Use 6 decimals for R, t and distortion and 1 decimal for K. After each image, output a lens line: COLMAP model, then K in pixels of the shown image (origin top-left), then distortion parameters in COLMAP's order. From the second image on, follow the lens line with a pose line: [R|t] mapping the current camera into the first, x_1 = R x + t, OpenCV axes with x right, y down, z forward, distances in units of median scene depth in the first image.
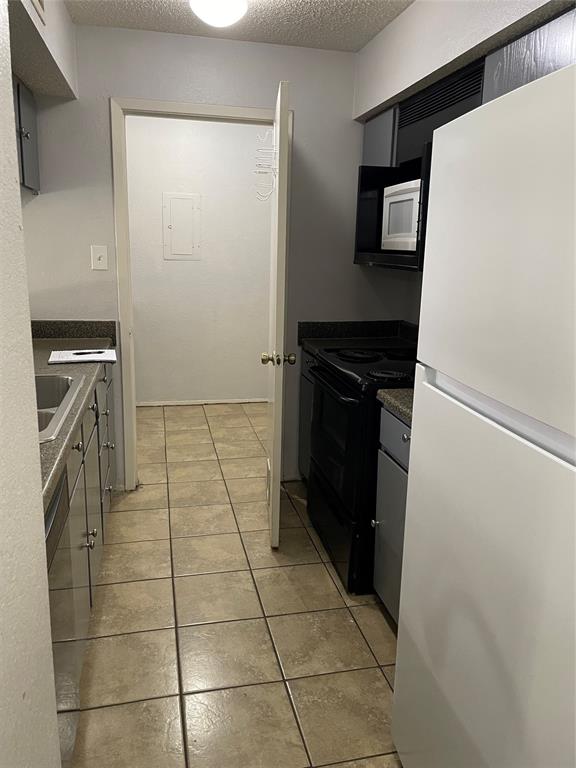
lens RADIAL K [[586.4, 0, 288.3], [0, 586.4, 382.5], [0, 0, 1]] dist [0.013312, 0.005488]
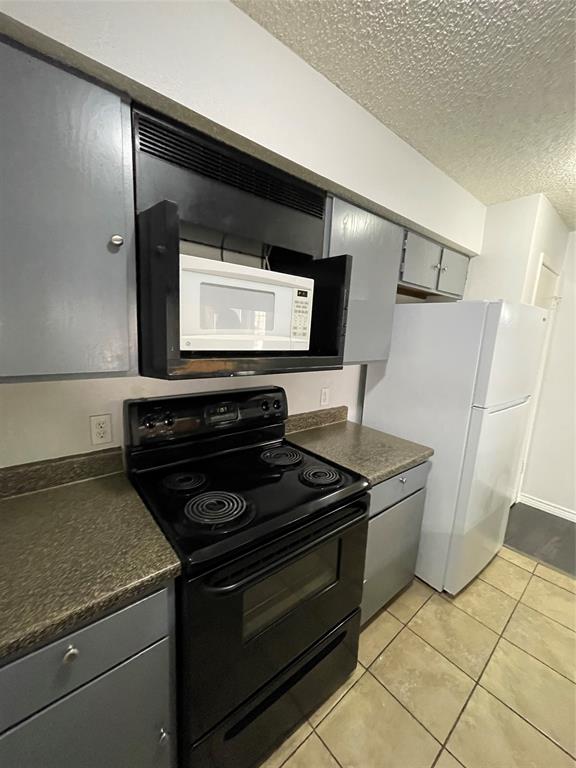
lens RADIAL K [[311.4, 0, 287.2], [0, 311.4, 385.8], [0, 0, 1]] dist [-0.001060, -0.000028]
pose [[-0.459136, -0.204048, 0.864615, -0.259623], [0.144159, 0.943251, 0.299159, -0.365857], [-0.876591, 0.261997, -0.403665, 1.387823]]
